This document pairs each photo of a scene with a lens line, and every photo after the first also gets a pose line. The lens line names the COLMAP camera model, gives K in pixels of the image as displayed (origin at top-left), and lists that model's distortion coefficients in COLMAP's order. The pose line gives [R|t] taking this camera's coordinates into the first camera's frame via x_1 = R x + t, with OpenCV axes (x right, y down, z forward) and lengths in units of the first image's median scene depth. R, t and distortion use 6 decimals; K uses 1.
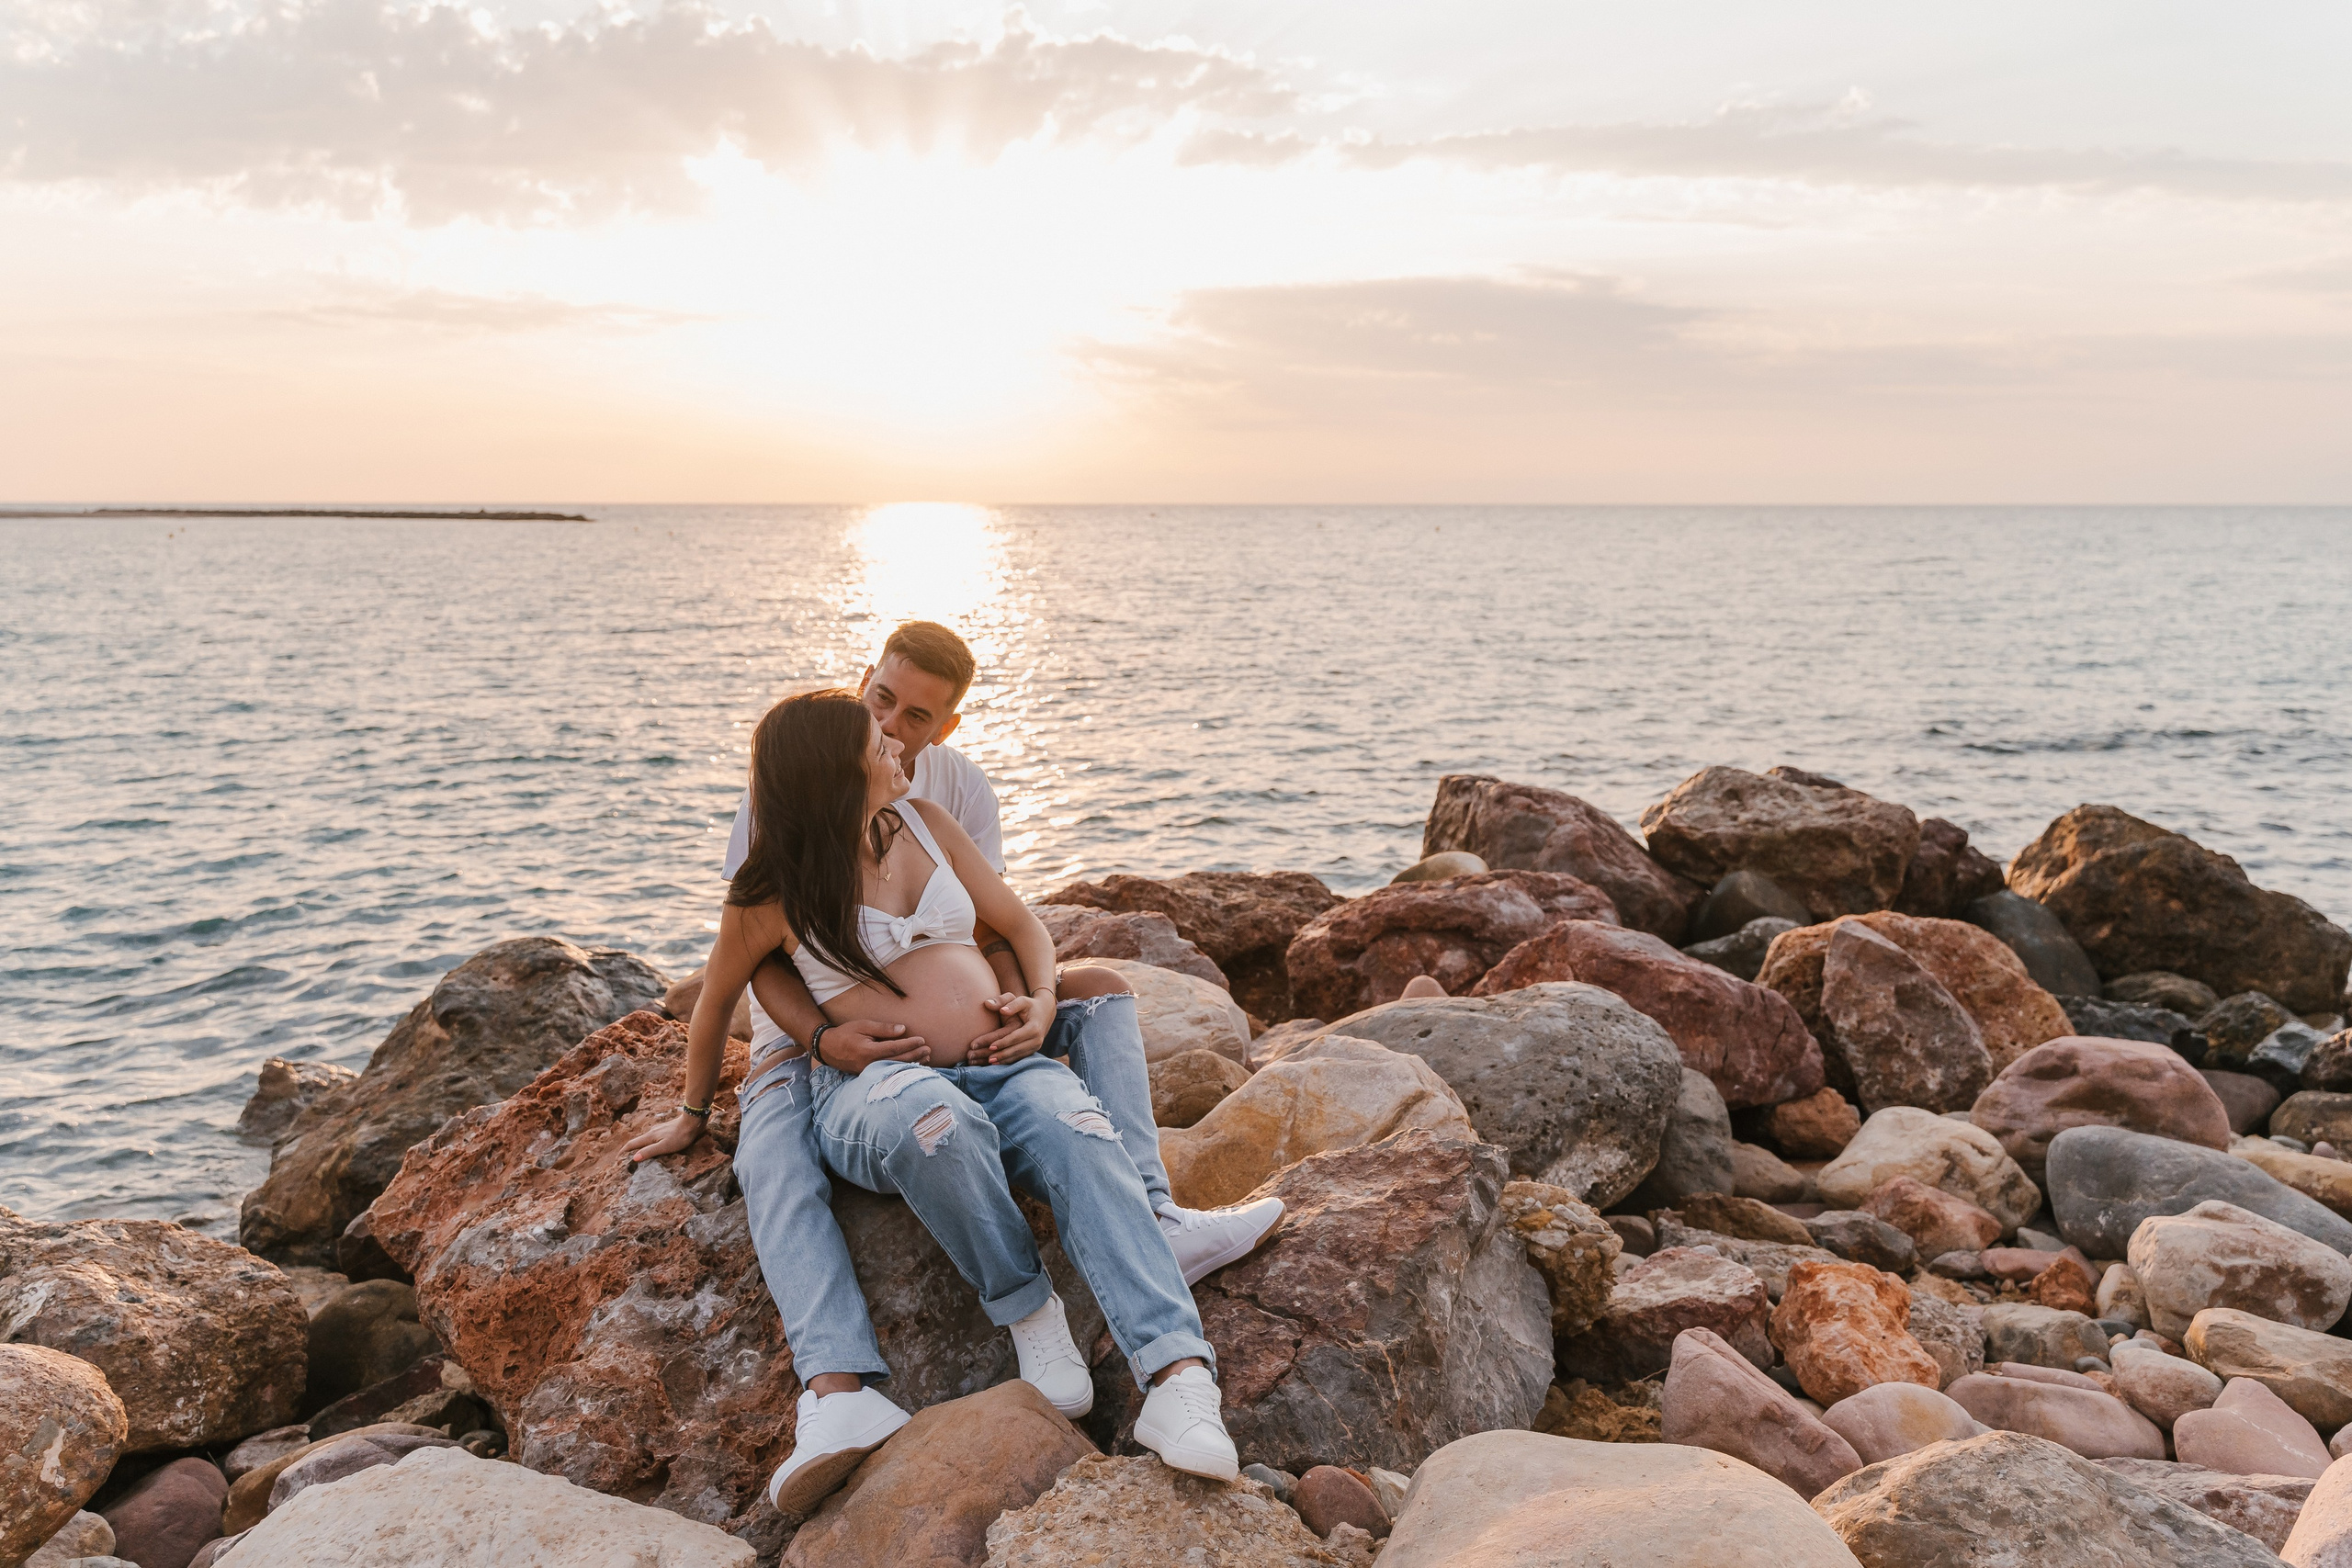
lens RADIAL K [[1866.8, 0, 1181.7], [0, 1866.8, 786.7], [0, 0, 1]] dist [-0.012335, 0.006650]
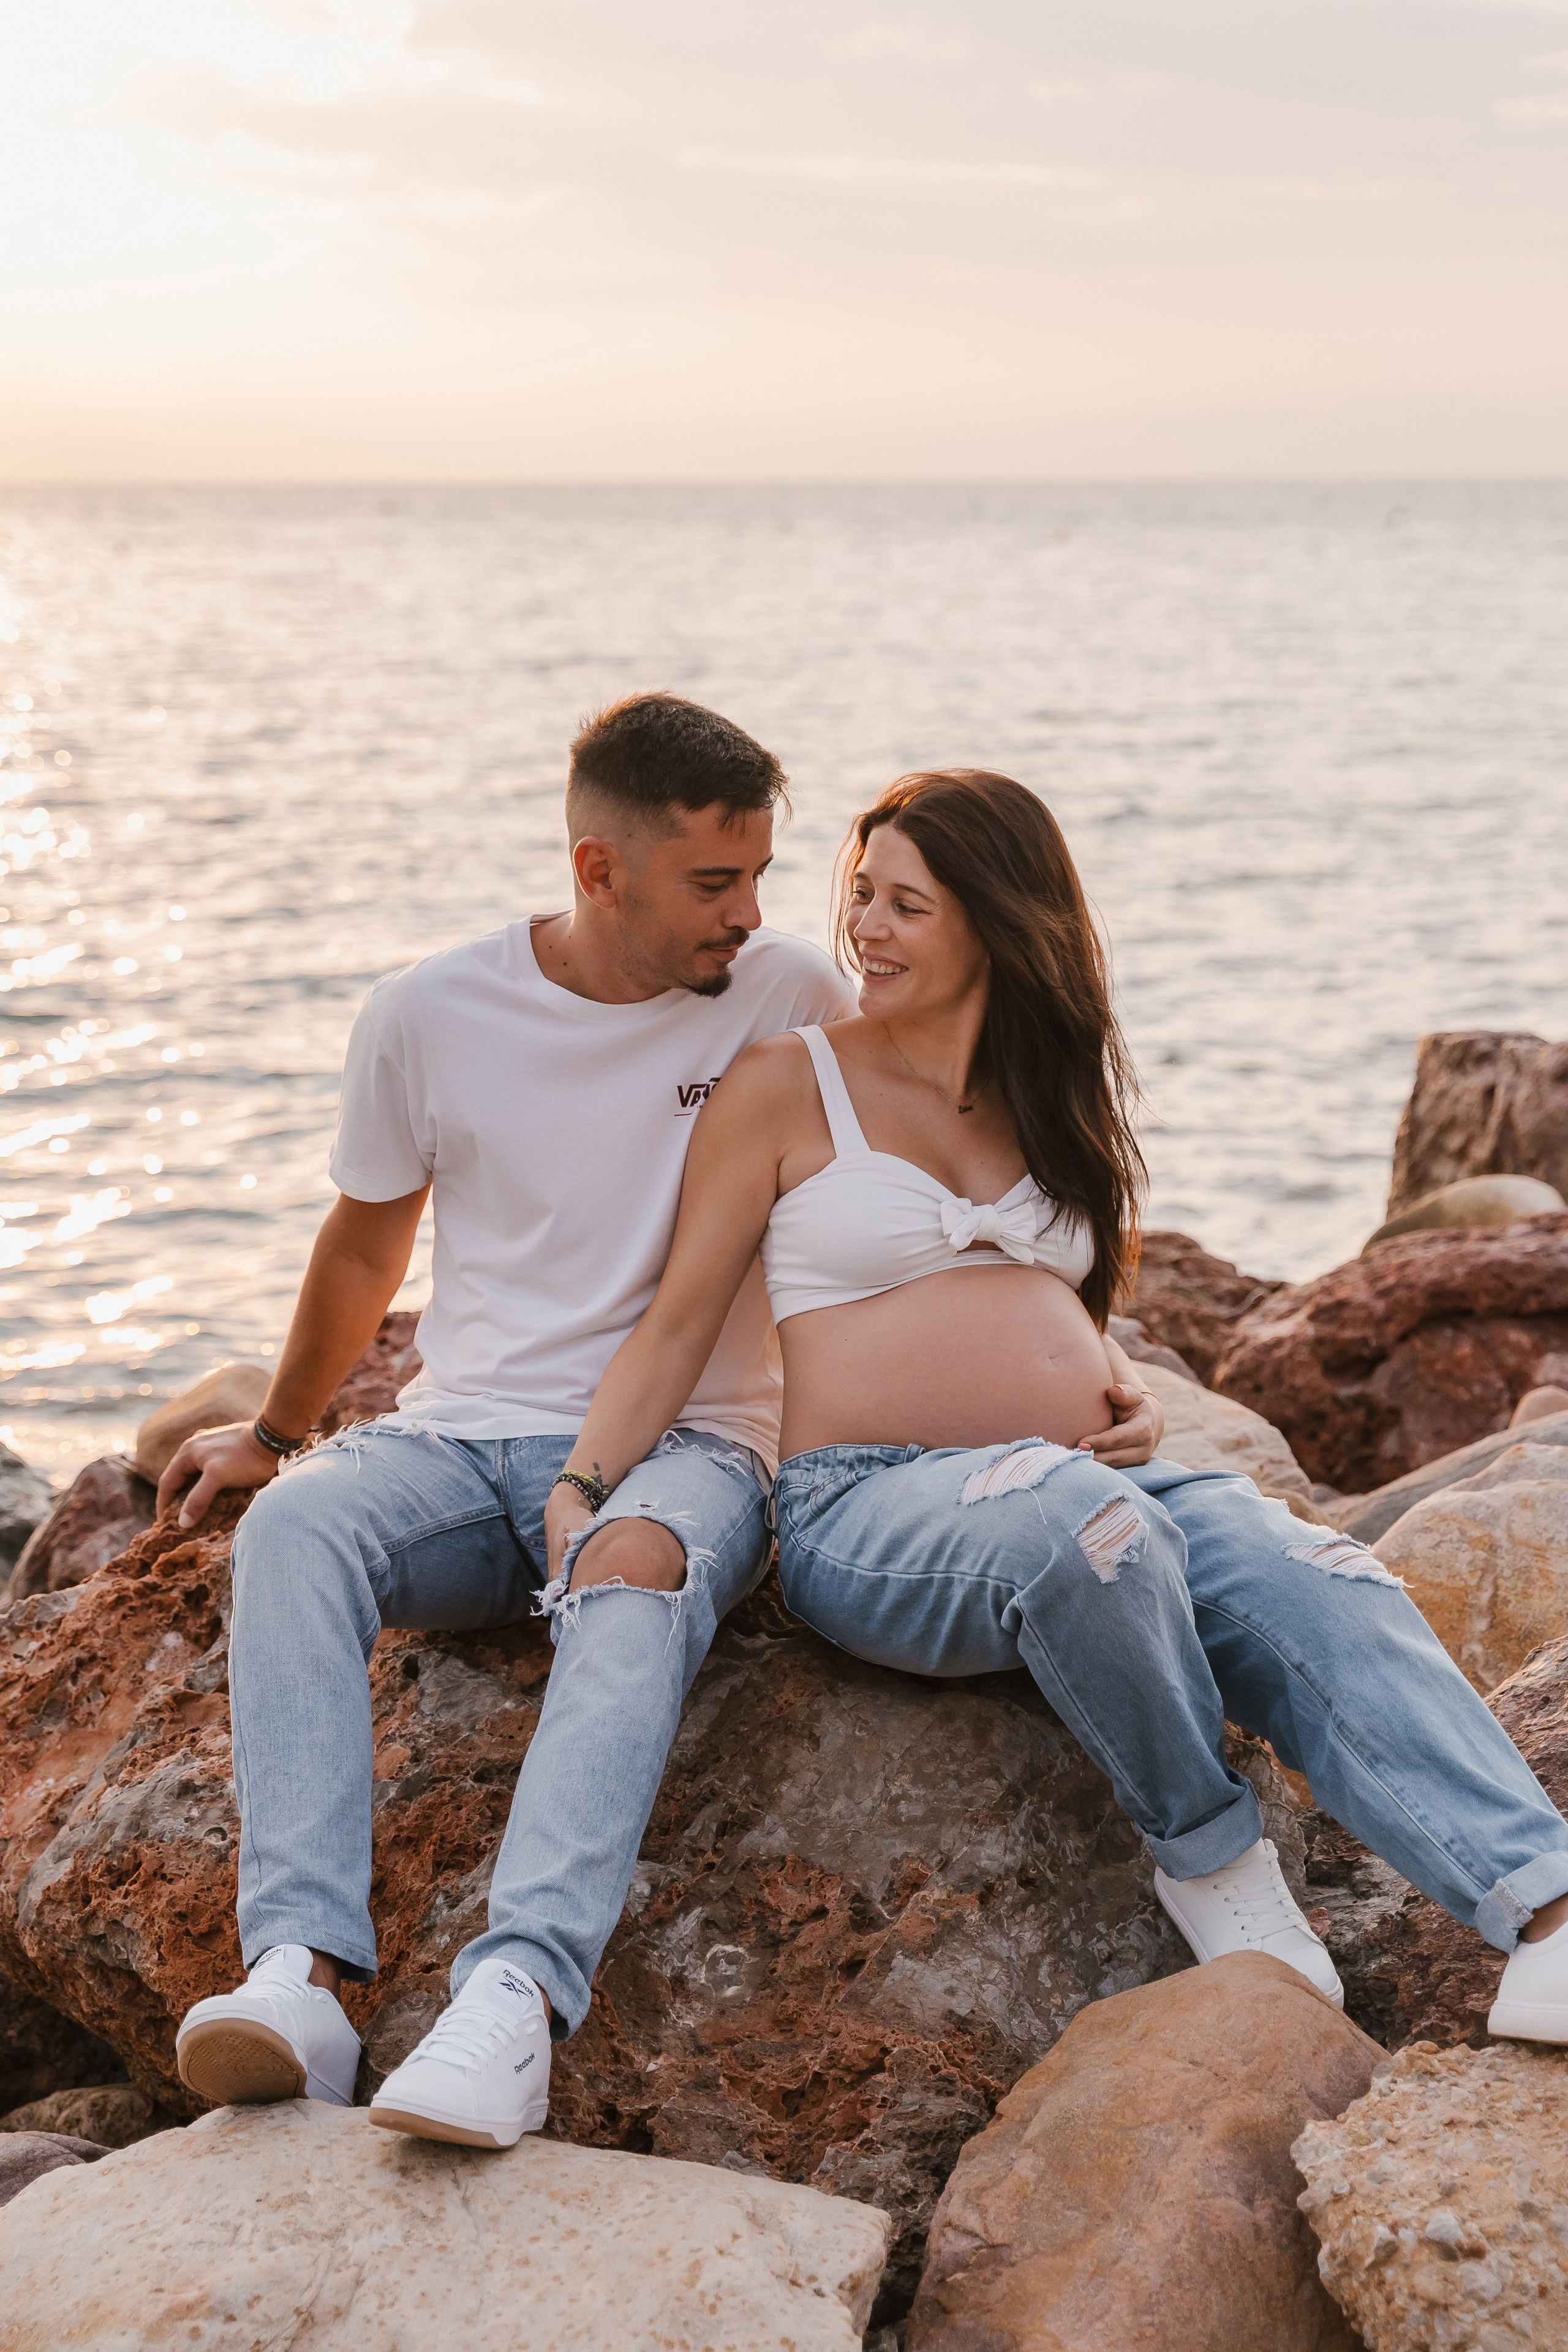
lens RADIAL K [[4447.7, 0, 783.3], [0, 4447.7, 1176.4], [0, 0, 1]] dist [-0.001121, 0.000000]
pose [[0.996462, -0.017965, 0.082098, -0.268632], [0.017516, 0.999827, 0.006181, 0.046603], [-0.082195, -0.004721, 0.996605, -0.309586]]
